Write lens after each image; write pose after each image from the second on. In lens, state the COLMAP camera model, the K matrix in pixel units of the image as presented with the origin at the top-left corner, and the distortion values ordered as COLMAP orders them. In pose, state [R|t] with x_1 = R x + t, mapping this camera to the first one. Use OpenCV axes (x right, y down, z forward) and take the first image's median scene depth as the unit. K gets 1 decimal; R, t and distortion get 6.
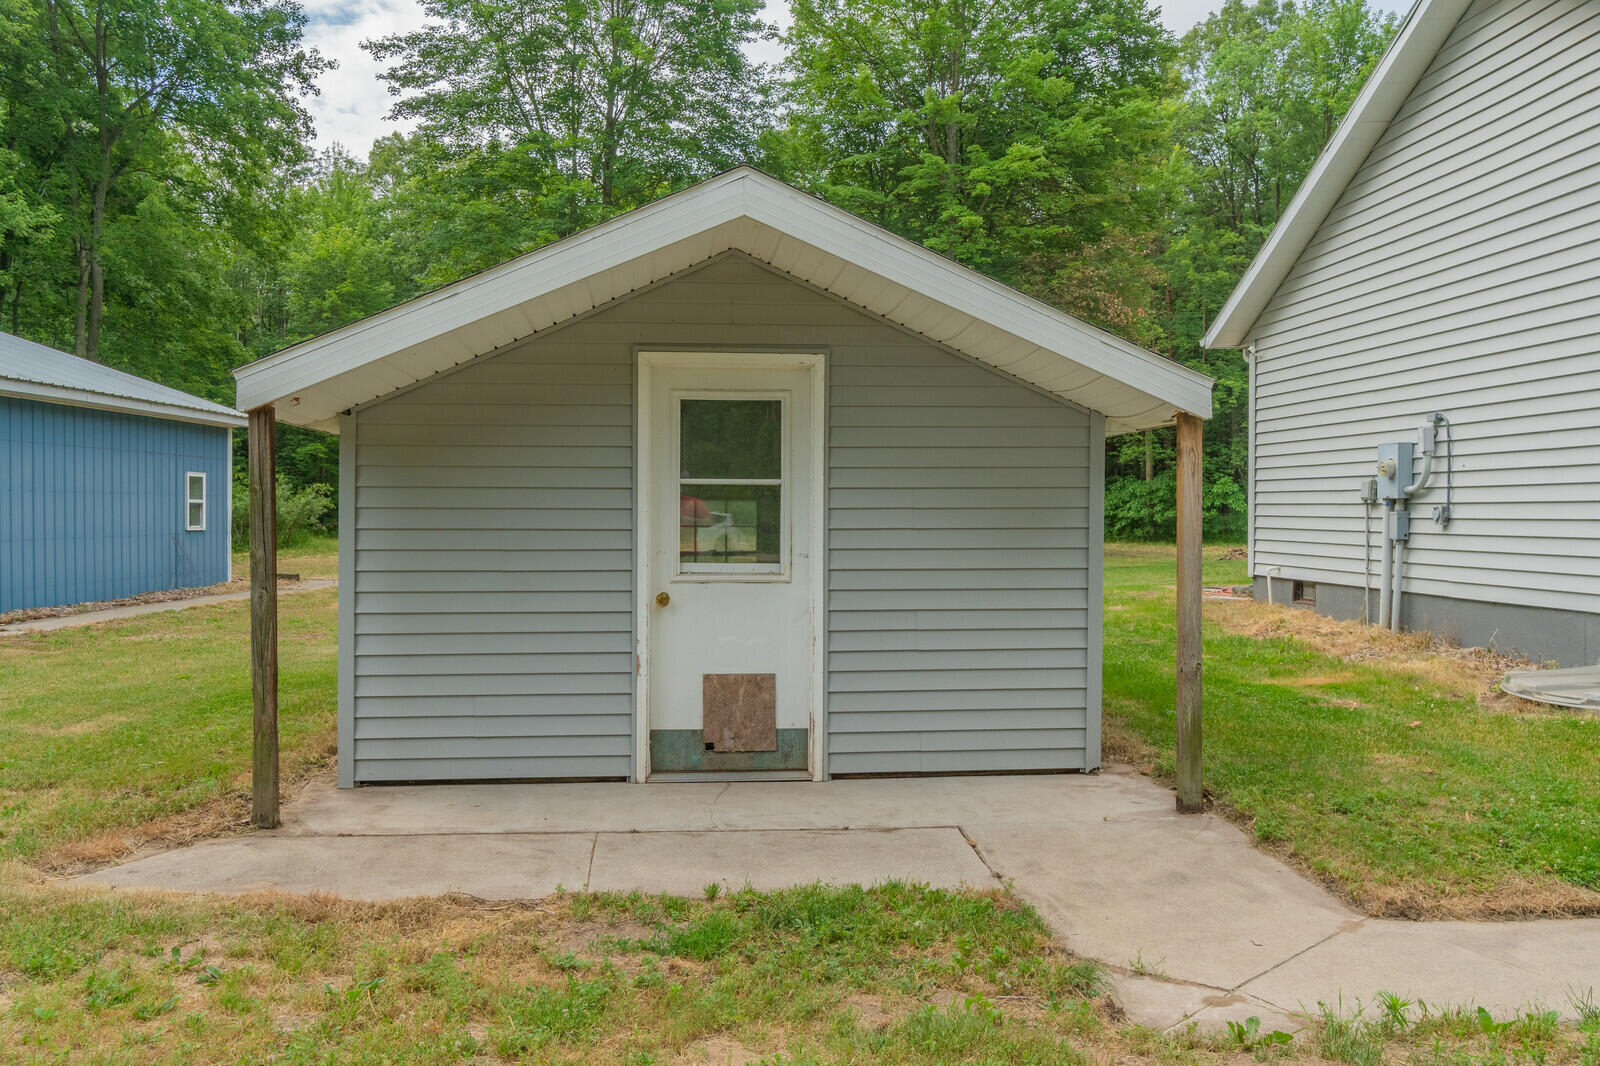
lens RADIAL K [[1268.1, 0, 800.0], [0, 1268.1, 533.0], [0, 0, 1]] dist [-0.049437, -0.003664]
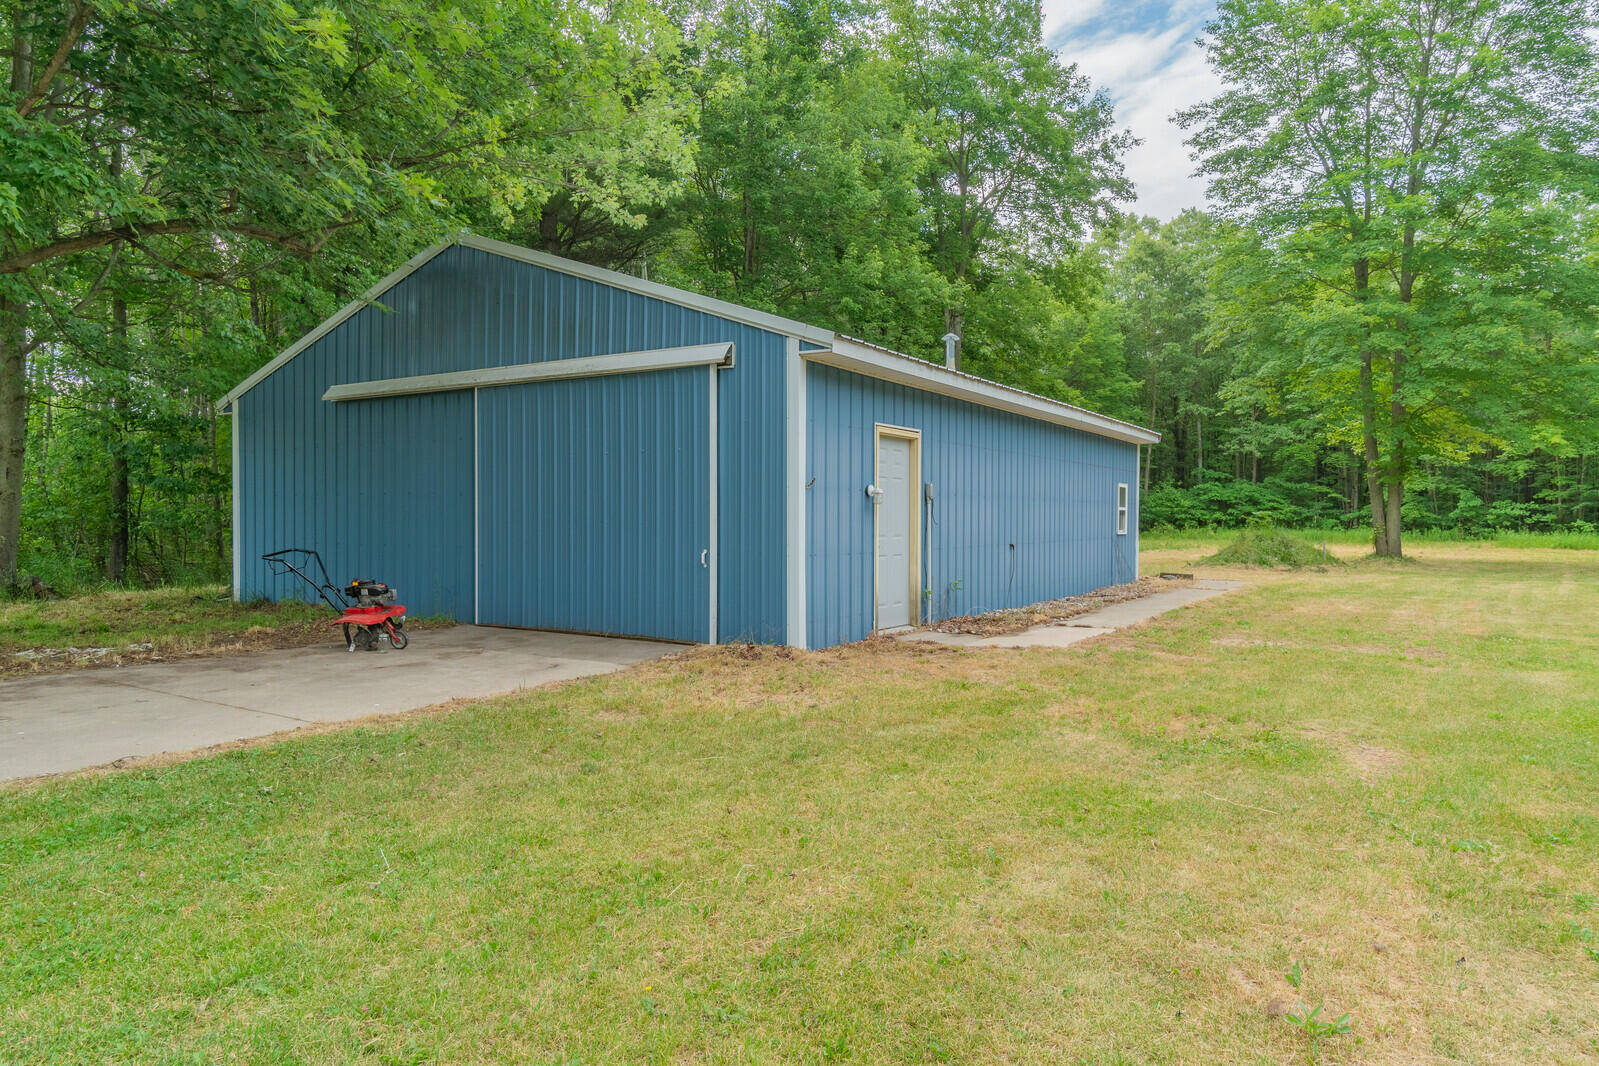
lens RADIAL K [[908.7, 0, 799.5], [0, 908.7, 533.0], [0, 0, 1]] dist [-0.004210, -0.000362]
pose [[0.858300, 0.009618, -0.513059, -0.207783], [-0.009159, 0.999952, 0.003425, -0.002356], [0.513067, 0.001759, 0.858347, 0.095919]]
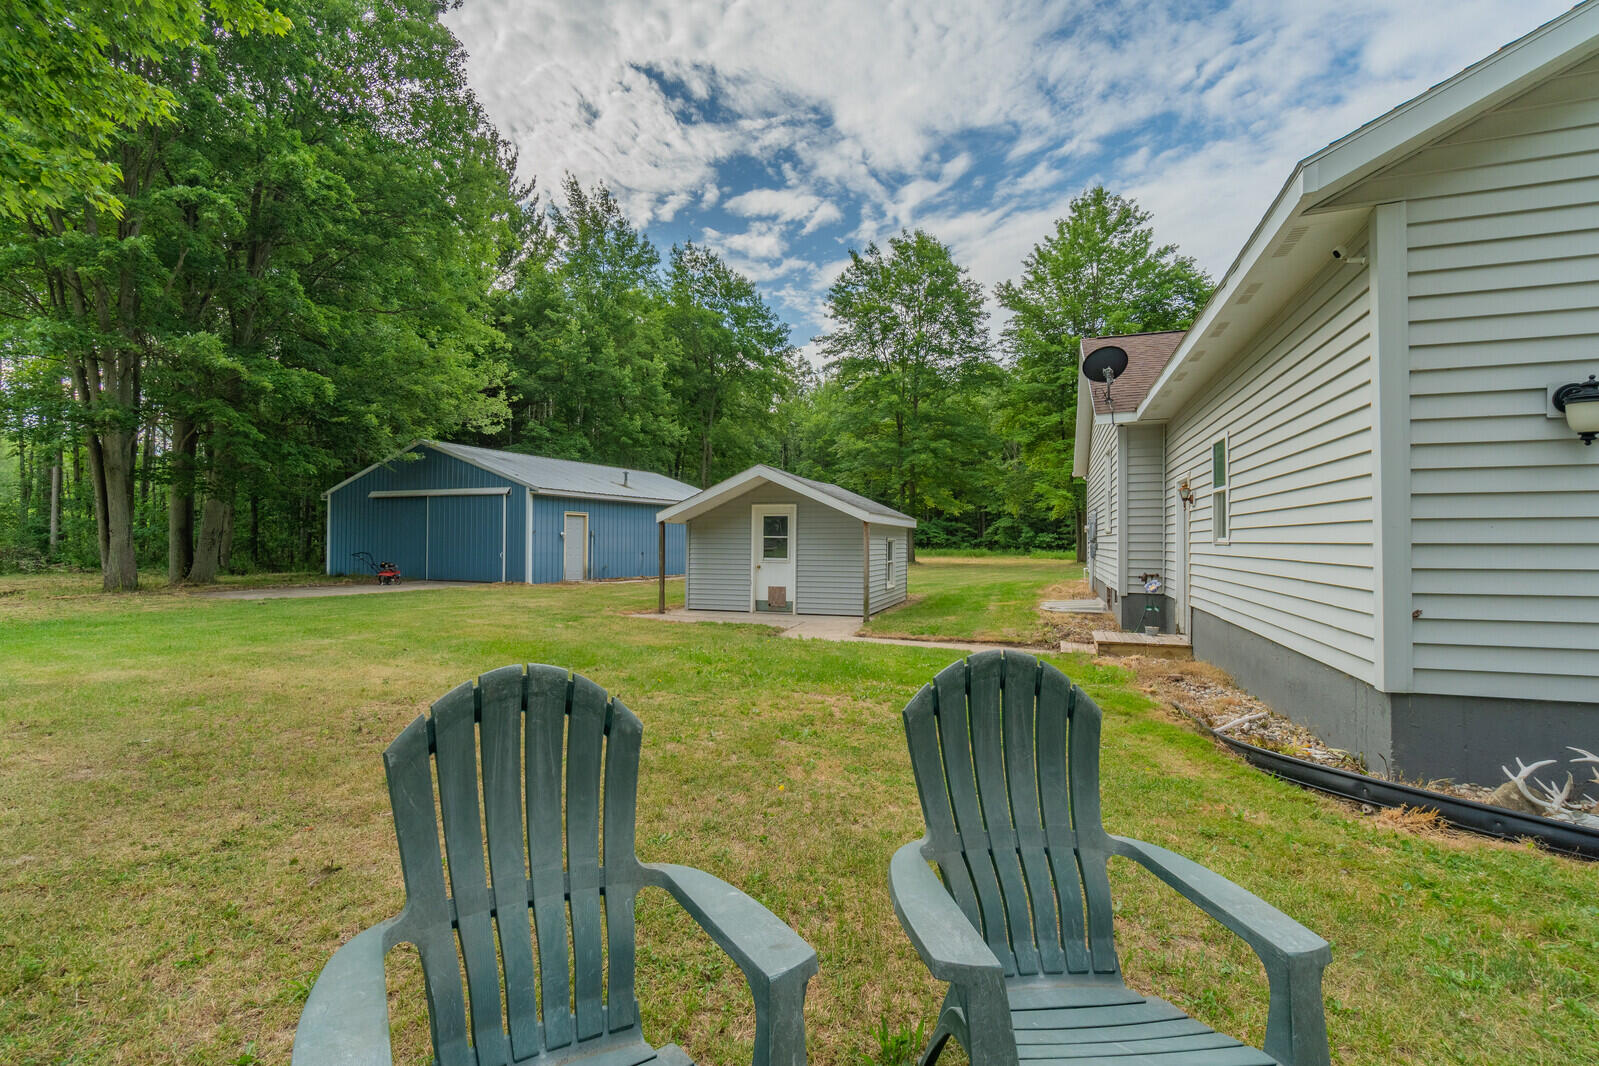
lens RADIAL K [[700.7, 0, 799.5], [0, 700.7, 533.0], [0, 0, 1]] dist [-0.001116, 0.001051]
pose [[0.907503, -0.003945, -0.420026, 0.173426], [-0.008195, 0.999599, -0.027093, 0.000897], [0.419965, 0.028029, 0.907107, -0.174853]]
